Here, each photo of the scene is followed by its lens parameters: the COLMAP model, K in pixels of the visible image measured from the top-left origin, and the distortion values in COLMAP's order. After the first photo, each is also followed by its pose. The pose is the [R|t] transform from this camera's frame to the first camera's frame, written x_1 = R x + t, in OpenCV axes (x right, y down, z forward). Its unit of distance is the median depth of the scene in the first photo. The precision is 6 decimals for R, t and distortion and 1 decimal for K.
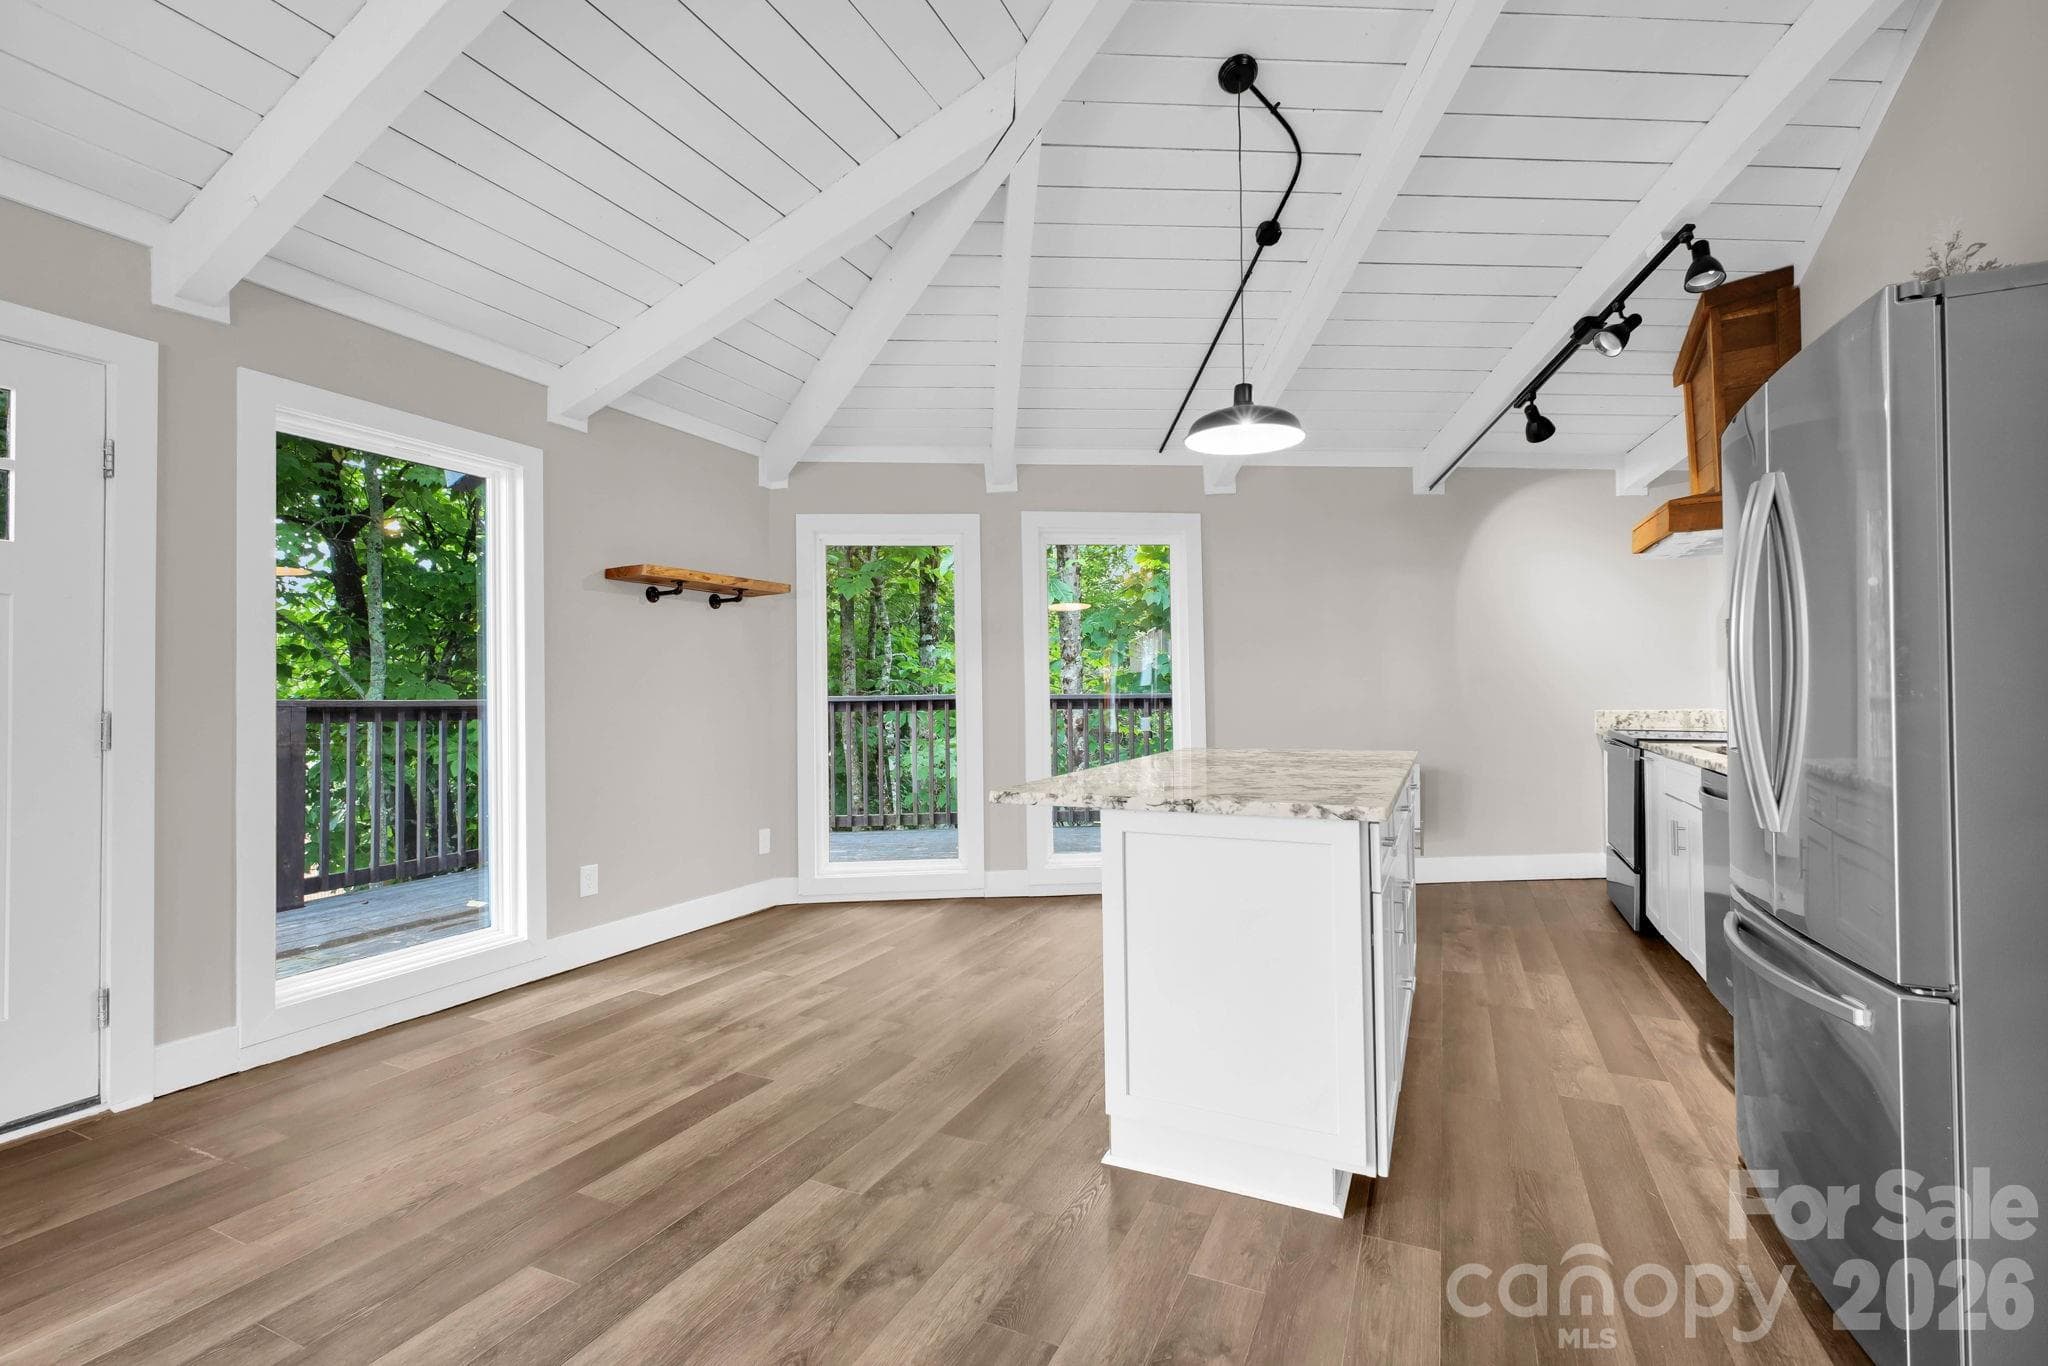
lens RADIAL K [[896.0, 0, 1030.6], [0, 896.0, 674.7], [0, 0, 1]] dist [0.002046, 0.000331]
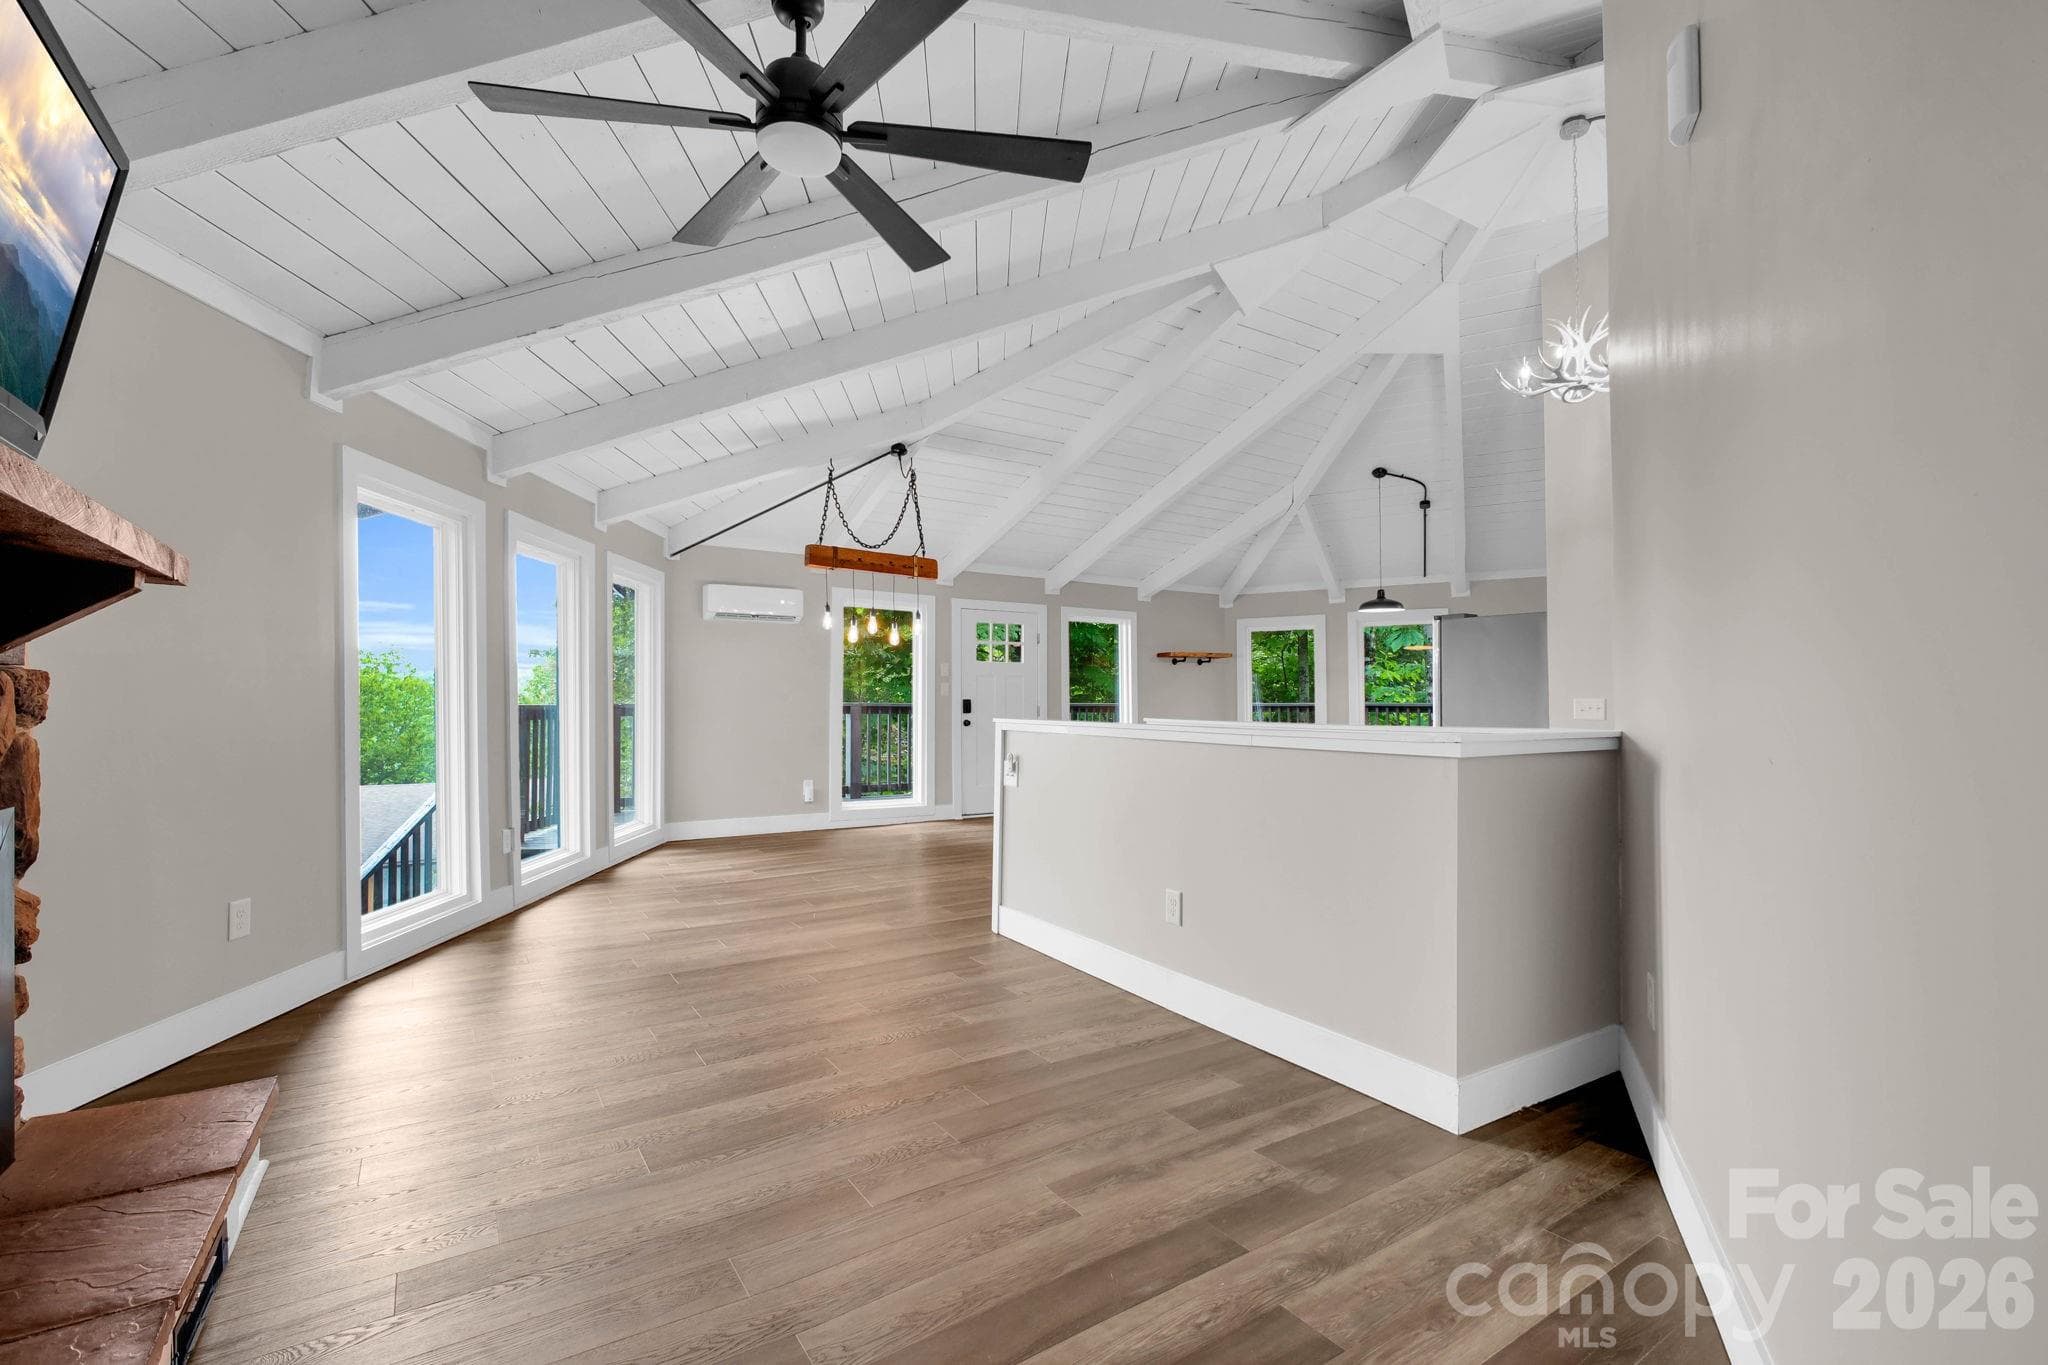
lens RADIAL K [[896.0, 0, 1030.6], [0, 896.0, 674.2], [0, 0, 1]] dist [0.002046, 0.000331]
pose [[0.848953, -0.006892, -0.528423, 0.510653], [0.005078, 0.999975, -0.004885, -0.044382], [0.528443, 0.001464, 0.848967, -1.222215]]
